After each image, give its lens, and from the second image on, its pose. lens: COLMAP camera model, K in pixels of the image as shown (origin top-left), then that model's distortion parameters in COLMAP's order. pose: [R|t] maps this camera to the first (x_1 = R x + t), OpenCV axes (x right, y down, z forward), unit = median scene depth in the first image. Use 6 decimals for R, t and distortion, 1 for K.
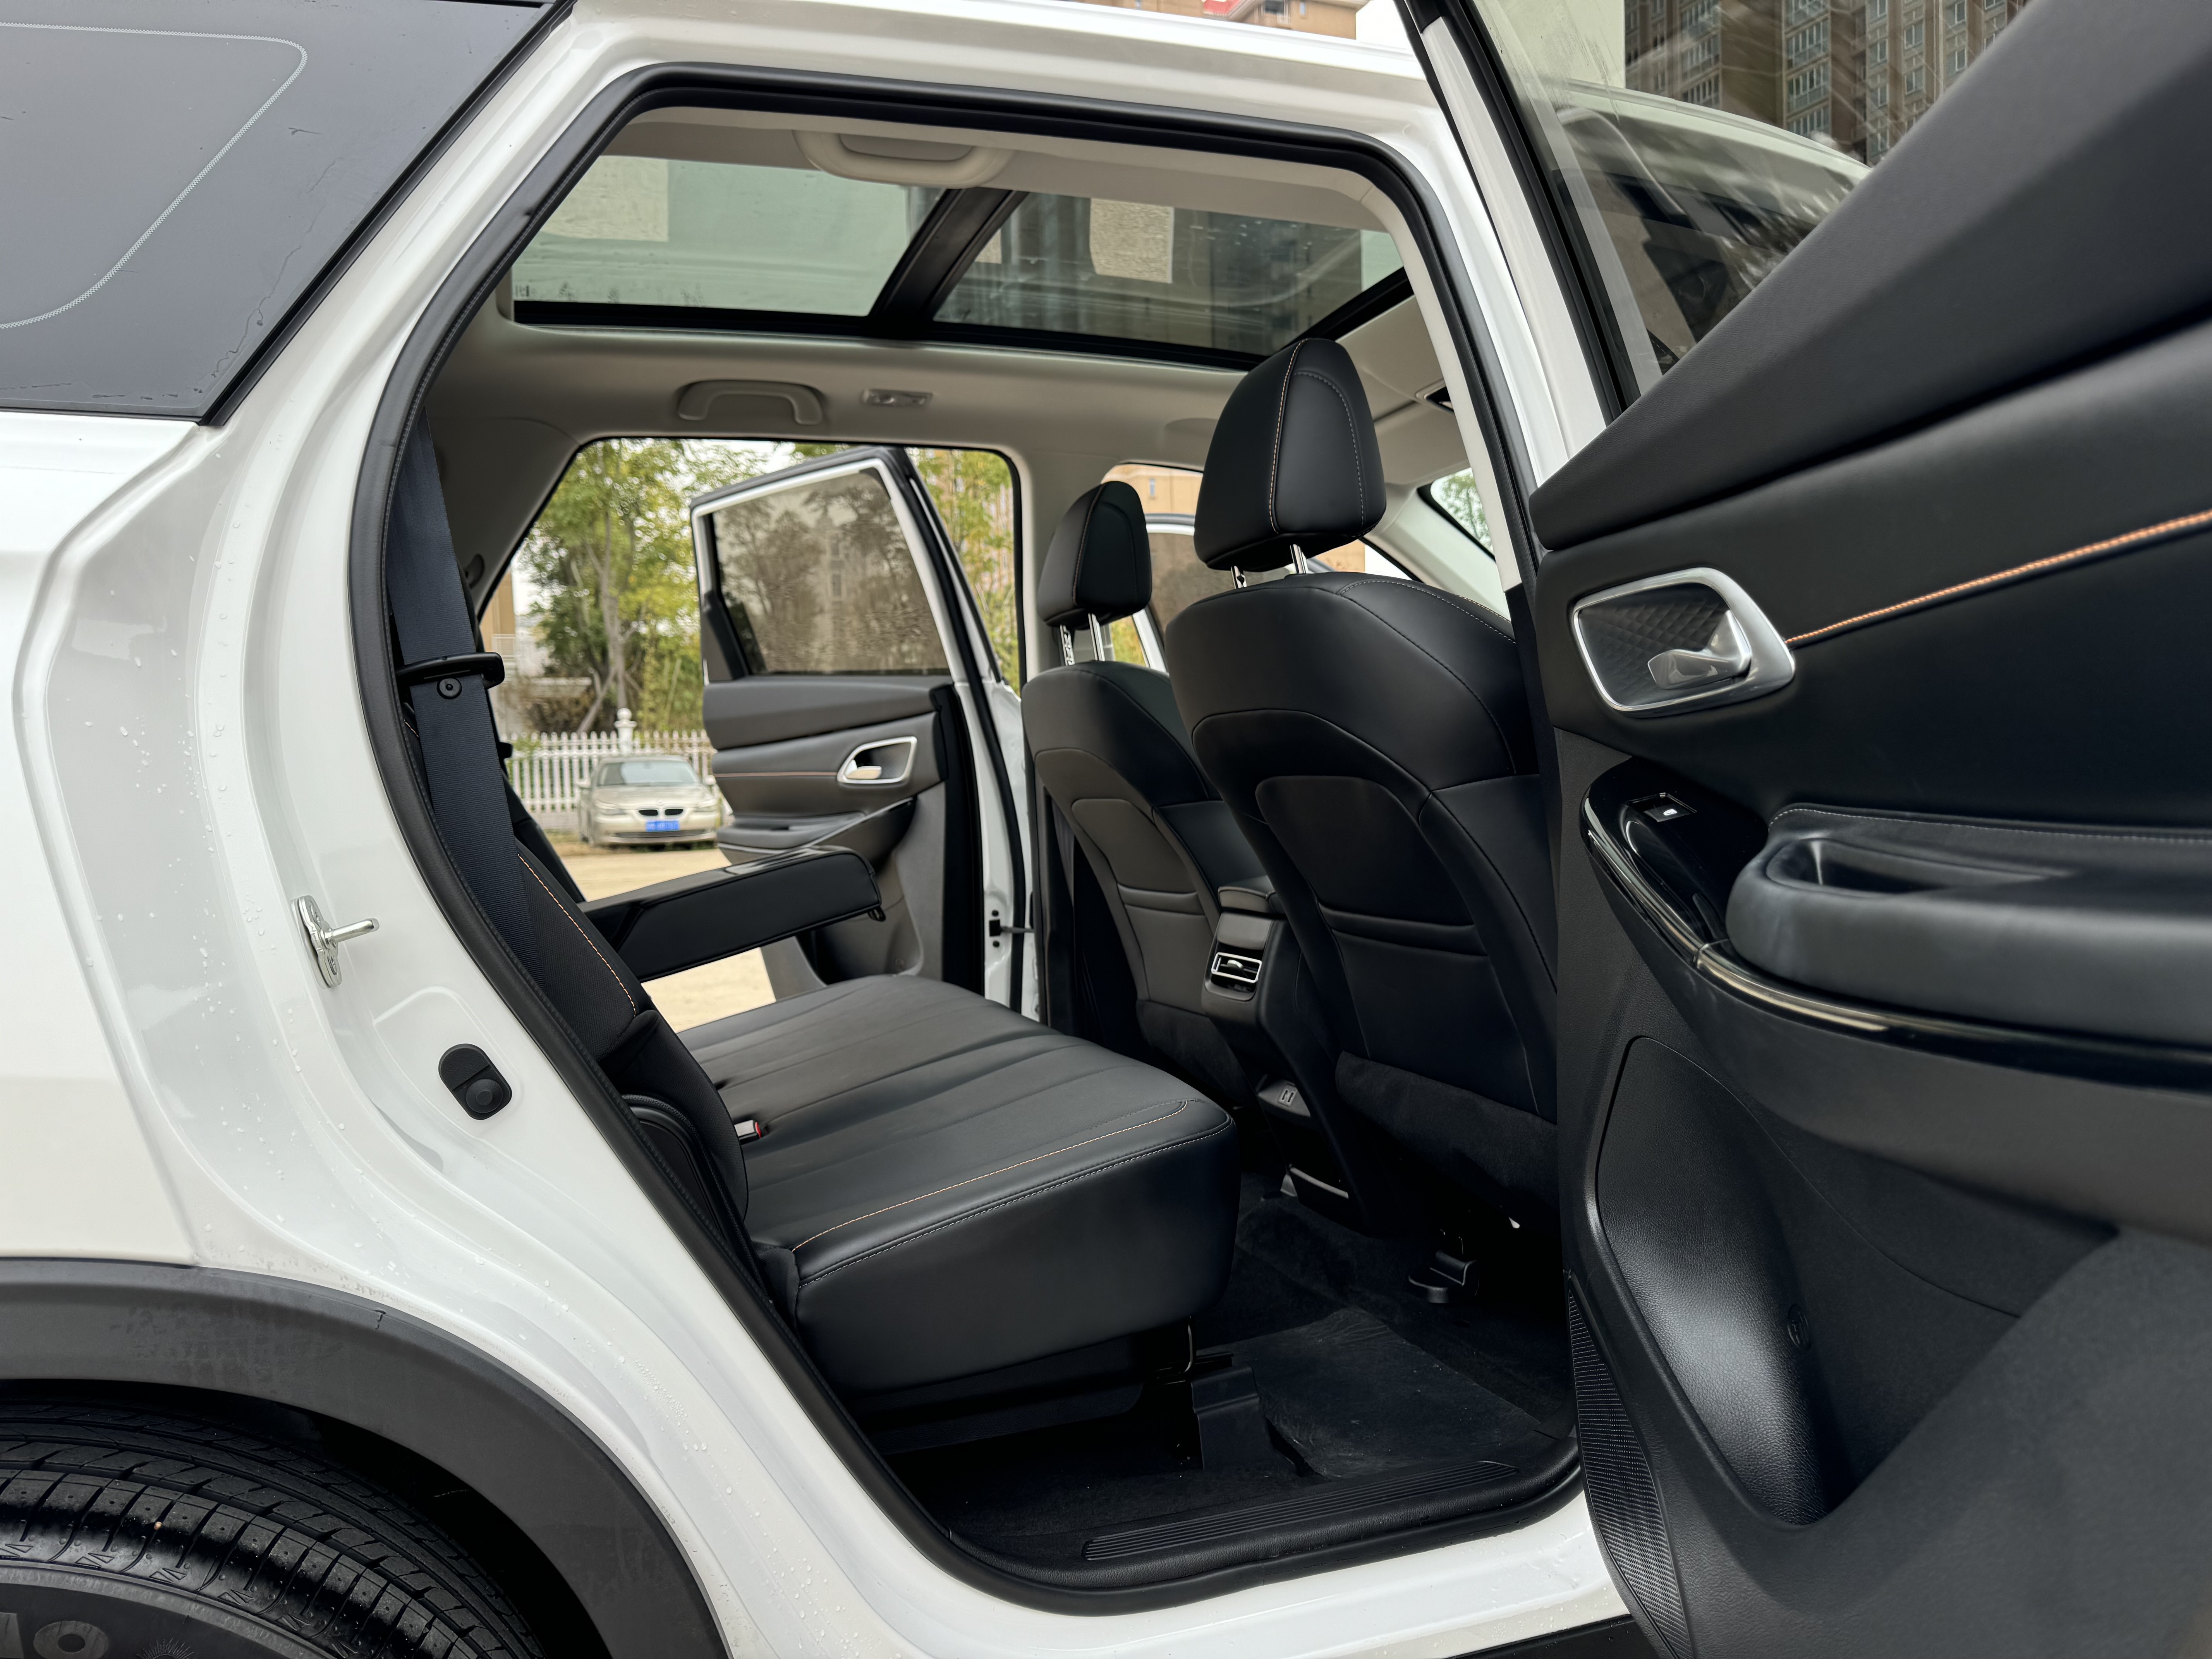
lens RADIAL K [[1575.3, 0, 1104.9], [0, 1575.3, 848.3], [0, 0, 1]] dist [0.030551, -0.041859]
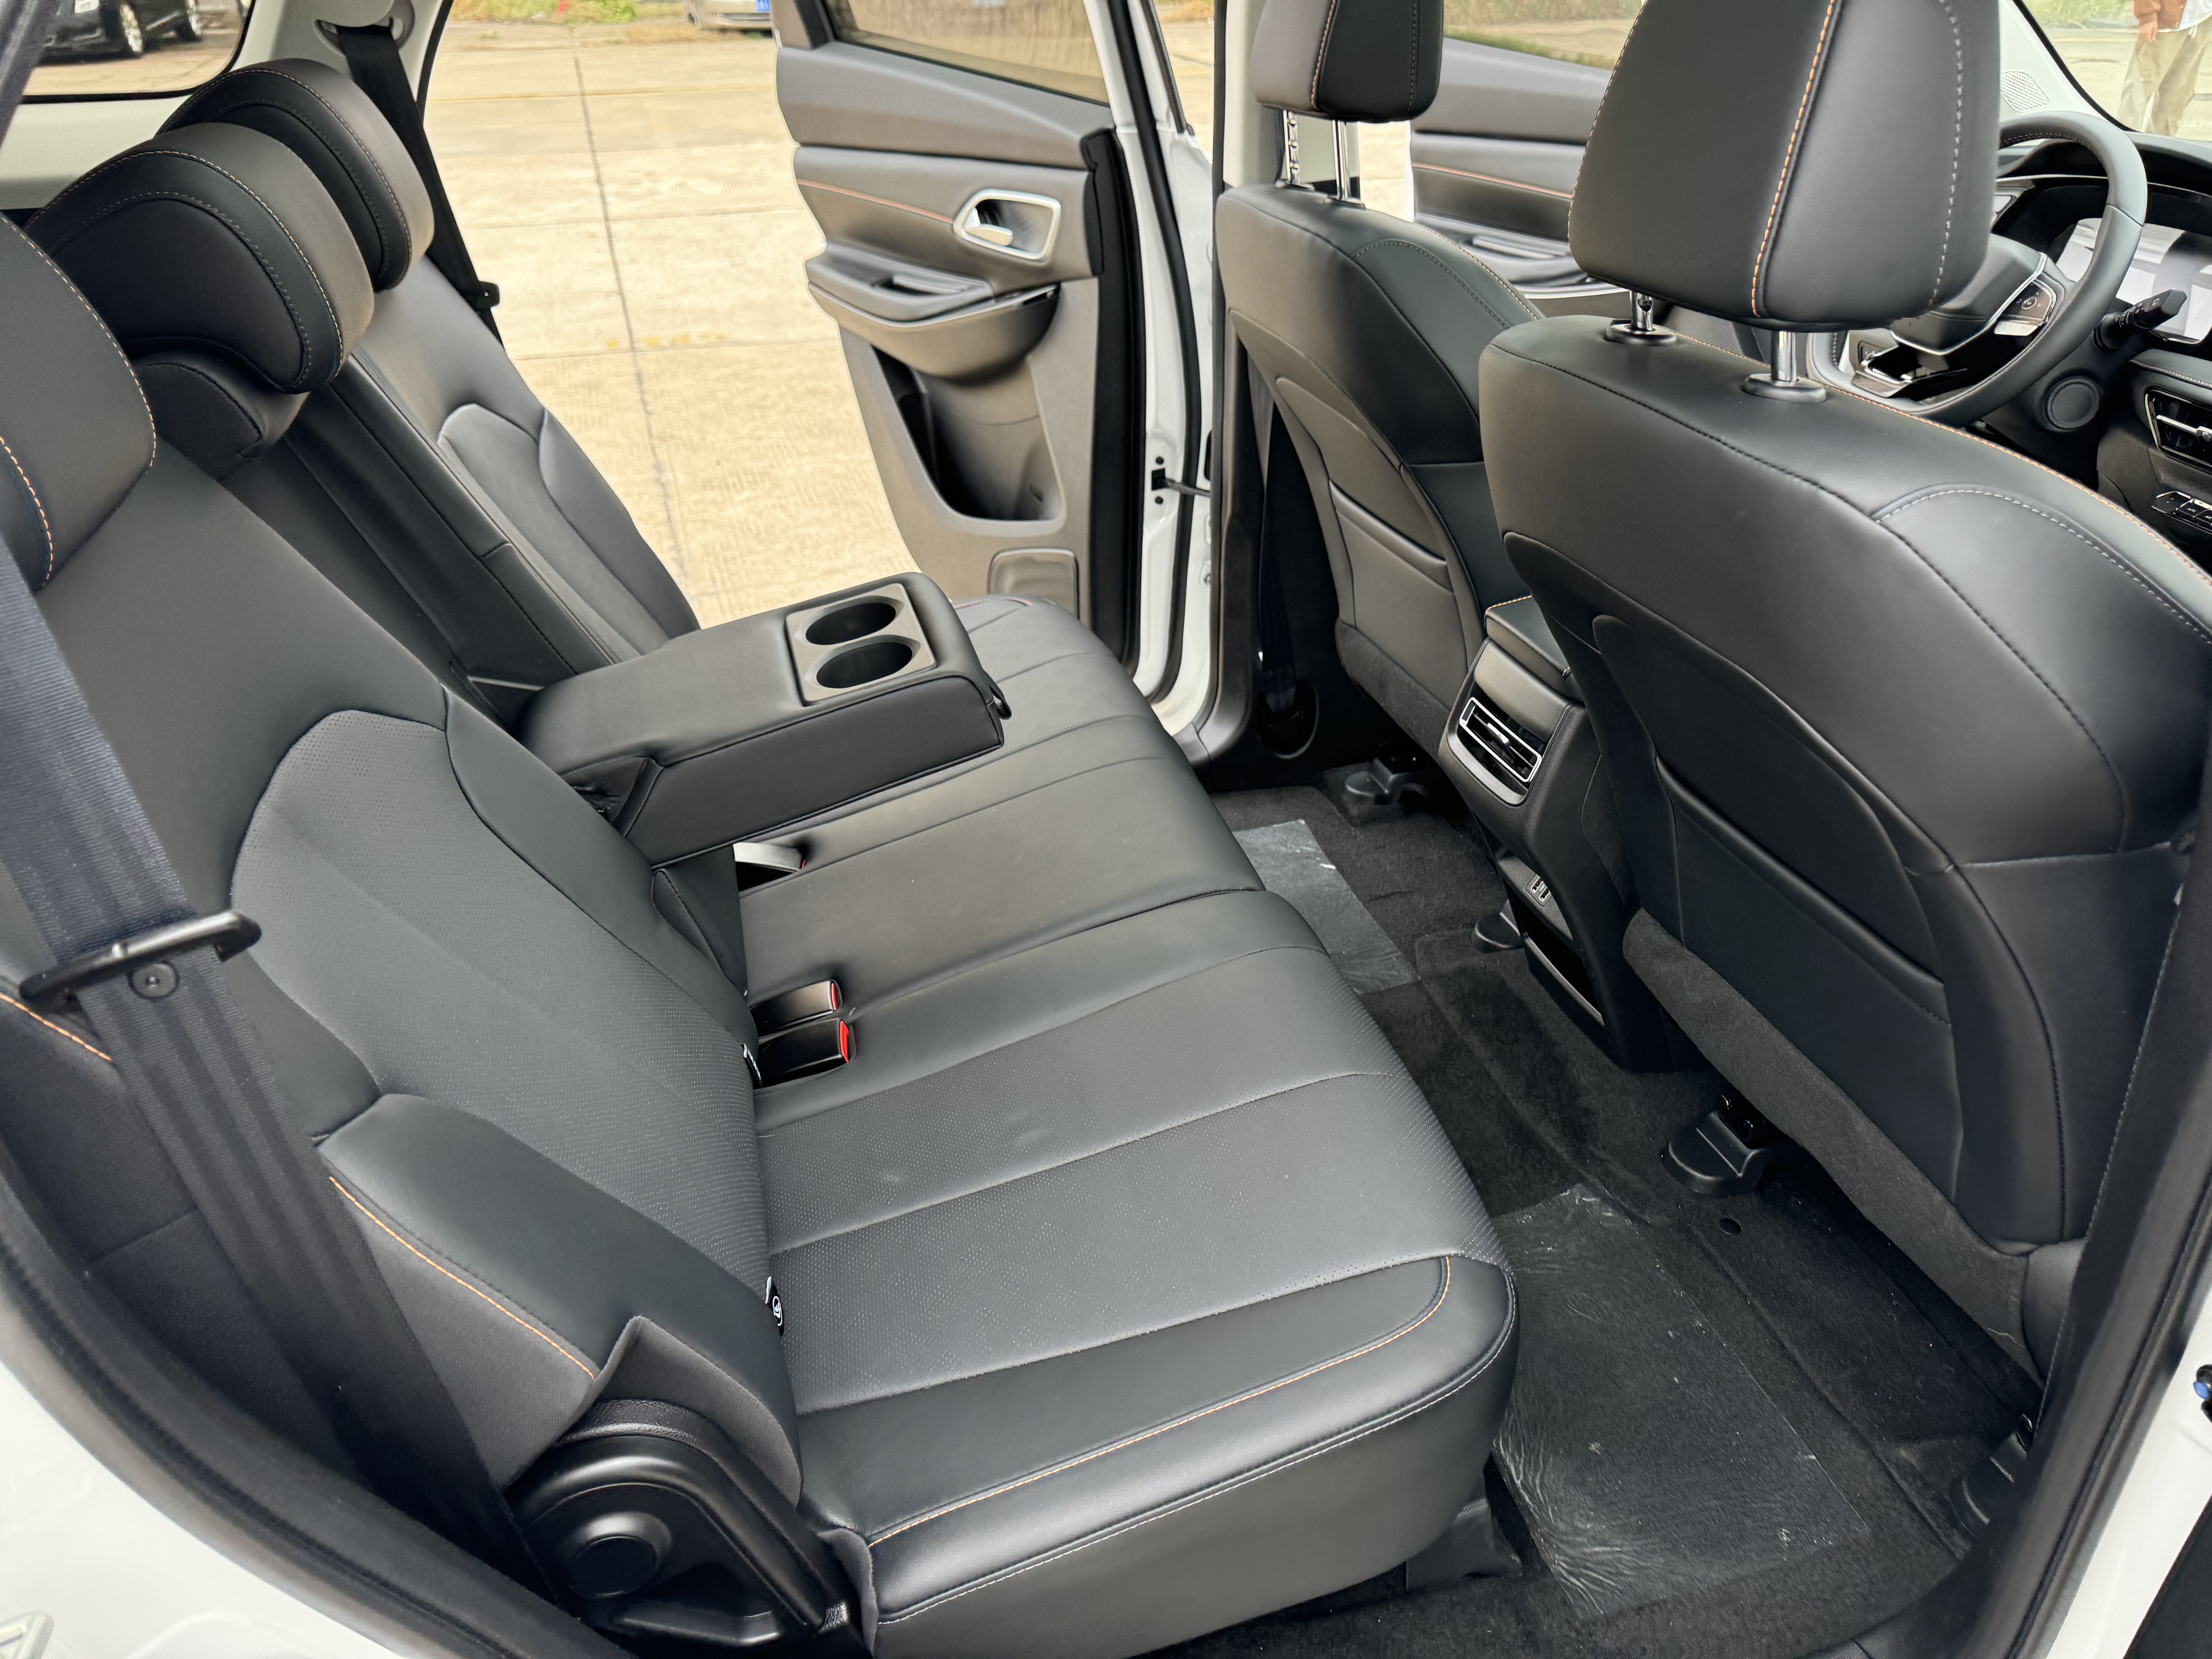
lens RADIAL K [[1575.3, 0, 1104.9], [0, 1575.3, 848.3], [0, 0, 1]] dist [0.030551, -0.041859]
pose [[0.994968, 0.071395, -0.070302, -0.028891], [-0.030480, 0.884043, 0.466411, -0.149284], [0.095449, -0.461921, 0.881770, 0.236693]]
